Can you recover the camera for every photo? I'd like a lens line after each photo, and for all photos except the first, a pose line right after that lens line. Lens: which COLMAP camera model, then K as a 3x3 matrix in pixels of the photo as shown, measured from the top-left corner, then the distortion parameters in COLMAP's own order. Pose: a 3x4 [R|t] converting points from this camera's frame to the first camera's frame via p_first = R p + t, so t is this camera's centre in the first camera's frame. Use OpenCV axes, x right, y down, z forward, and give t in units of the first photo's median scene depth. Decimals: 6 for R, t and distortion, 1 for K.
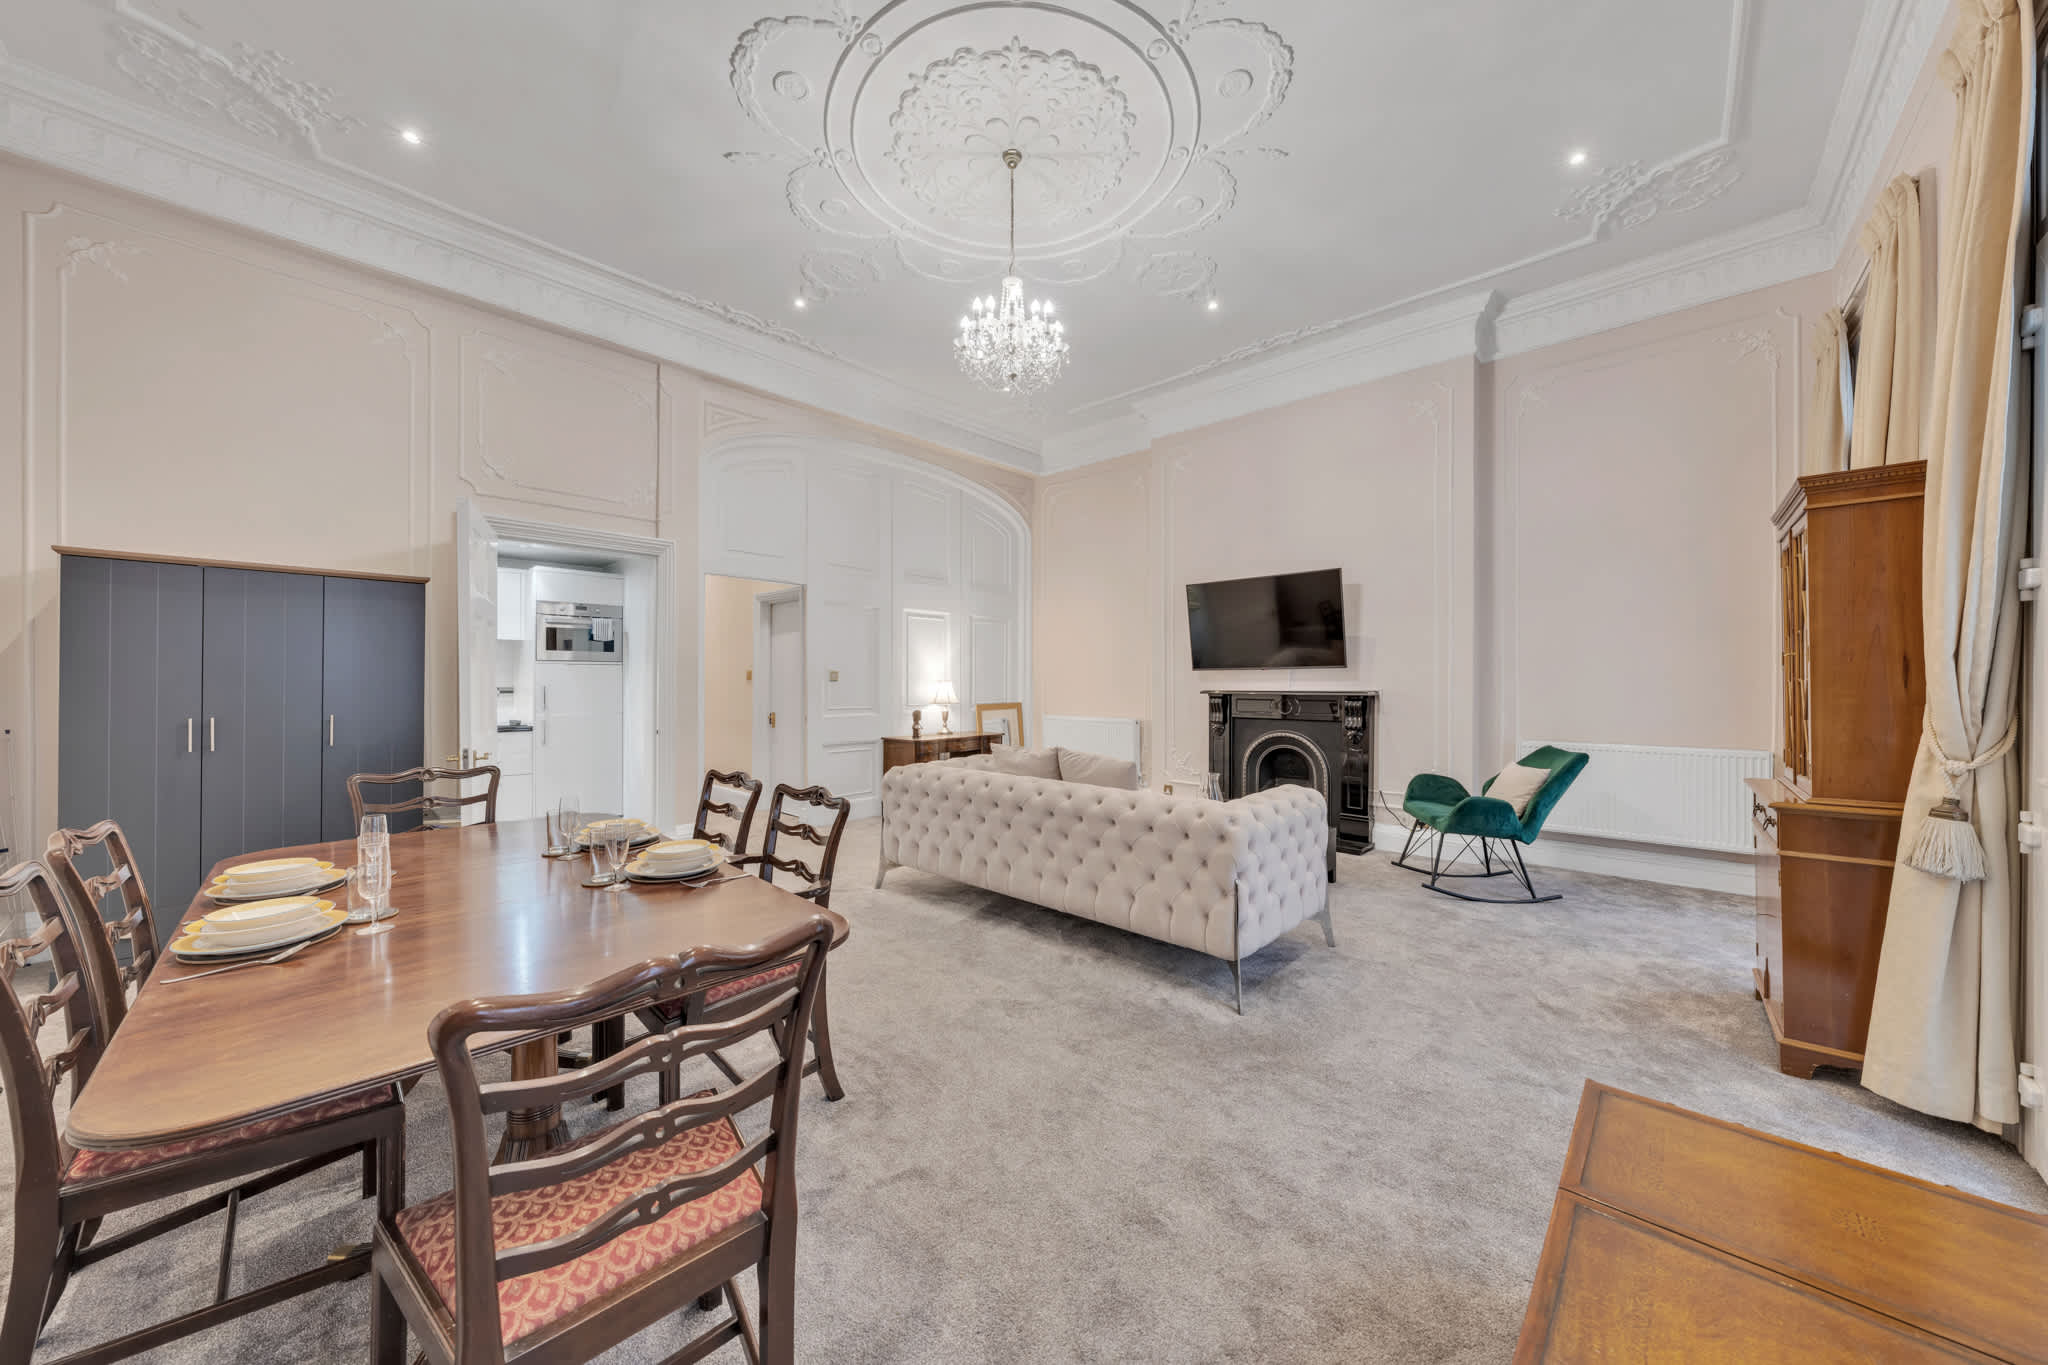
lens RADIAL K [[696.4, 0, 1024.0], [0, 696.4, 682.5], [0, 0, 1]] dist [-0.001346, -0.000027]
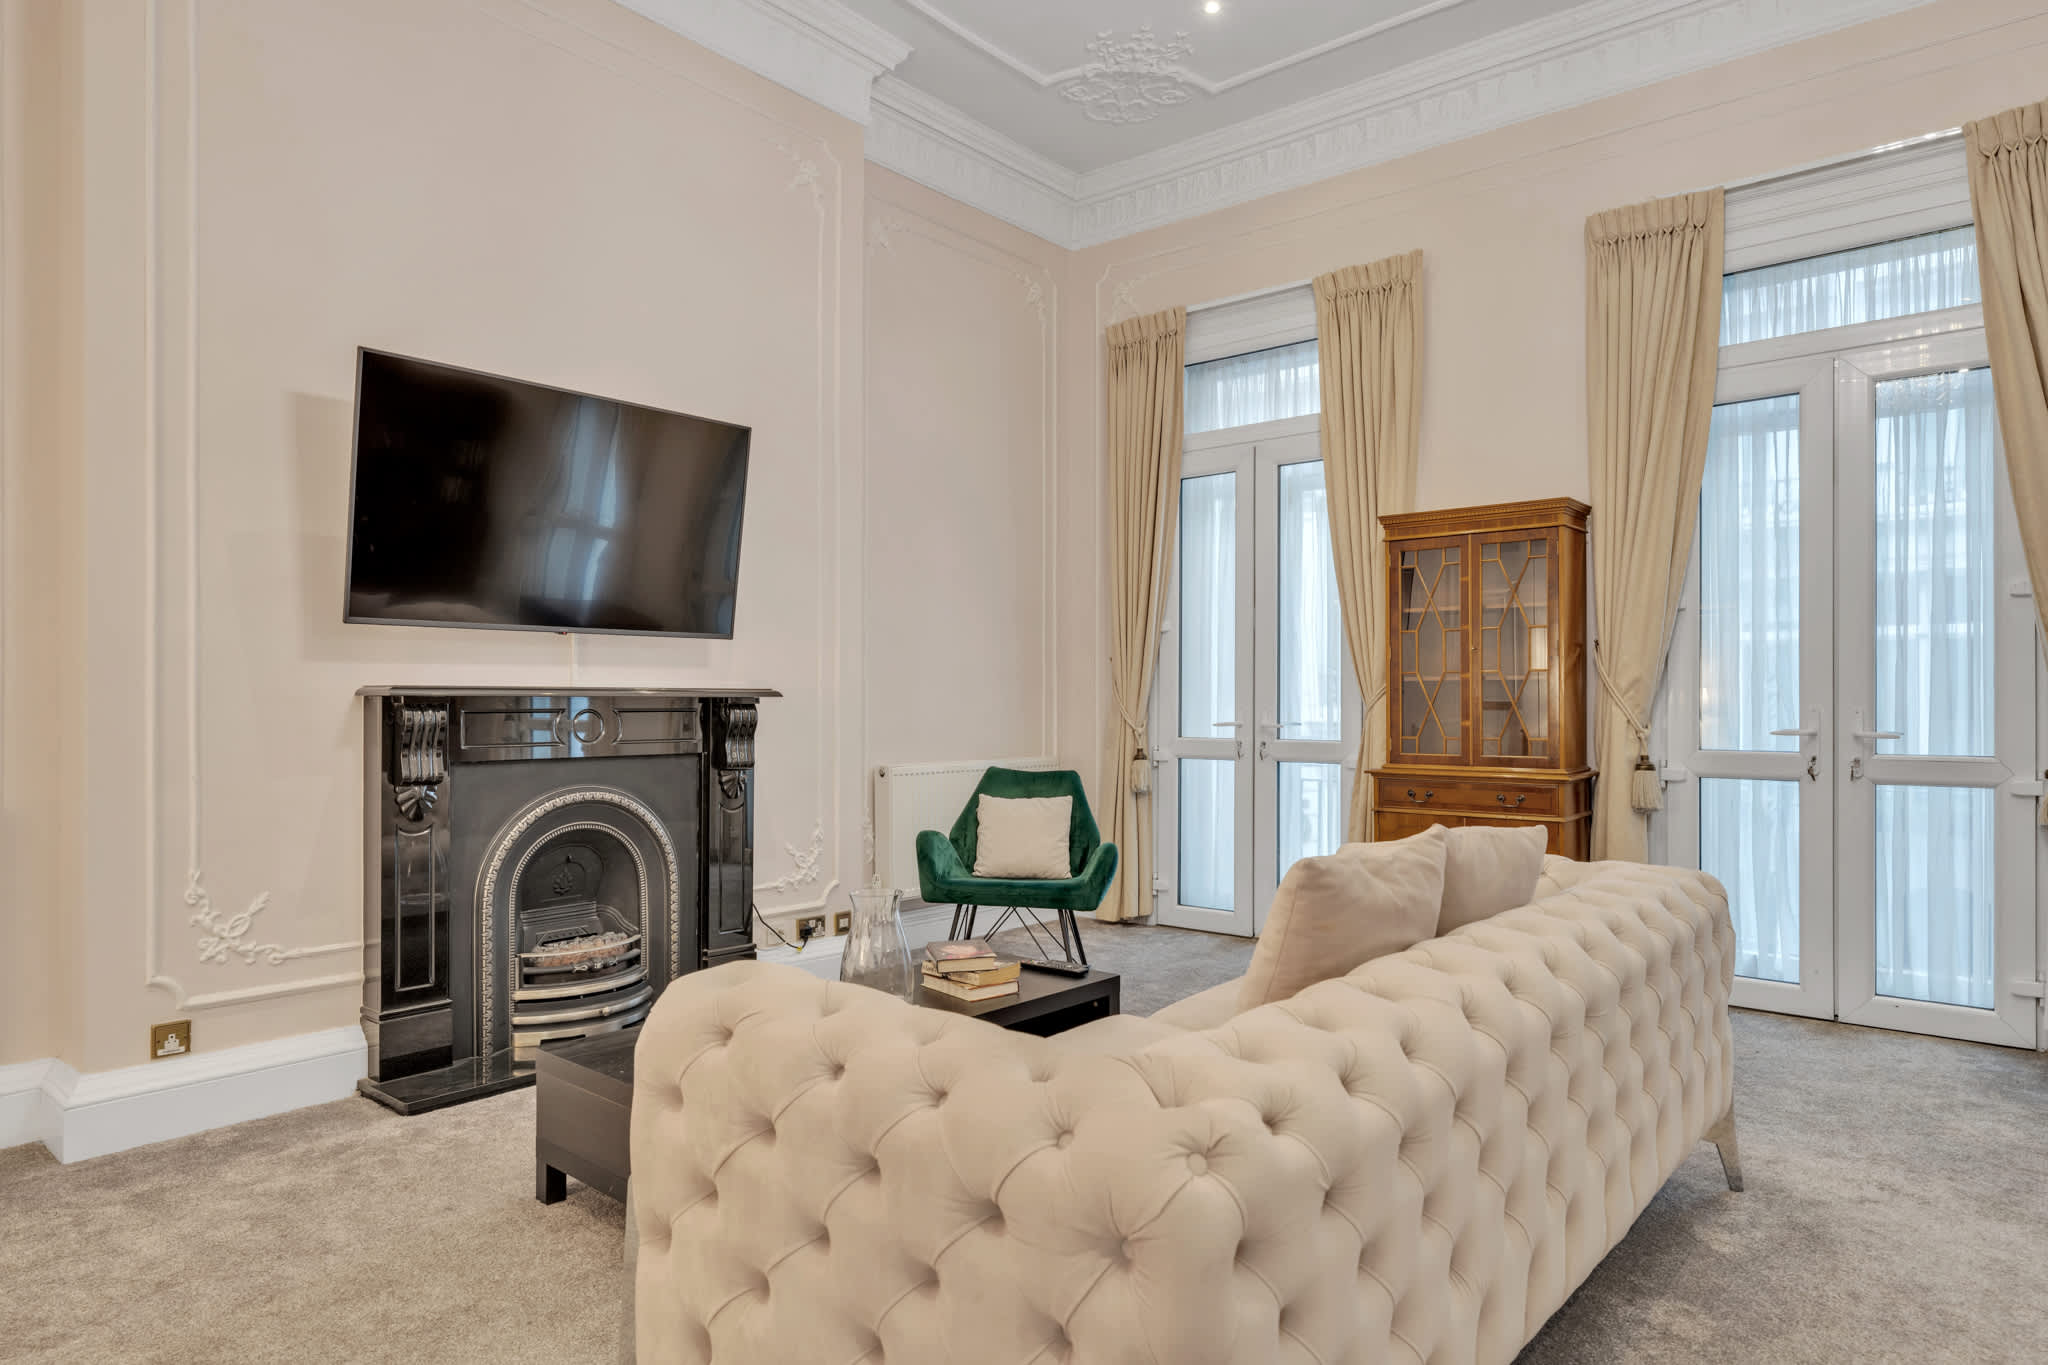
lens RADIAL K [[1201.9, 0, 1023.6], [0, 1201.9, 695.8], [0, 0, 1]] dist [-0.000219, -0.000651]
pose [[-0.040488, 0.004299, 0.999171, -0.327840], [-0.001228, 0.999990, -0.004352, 0.018822], [-0.999179, -0.001403, -0.040482, 0.755049]]
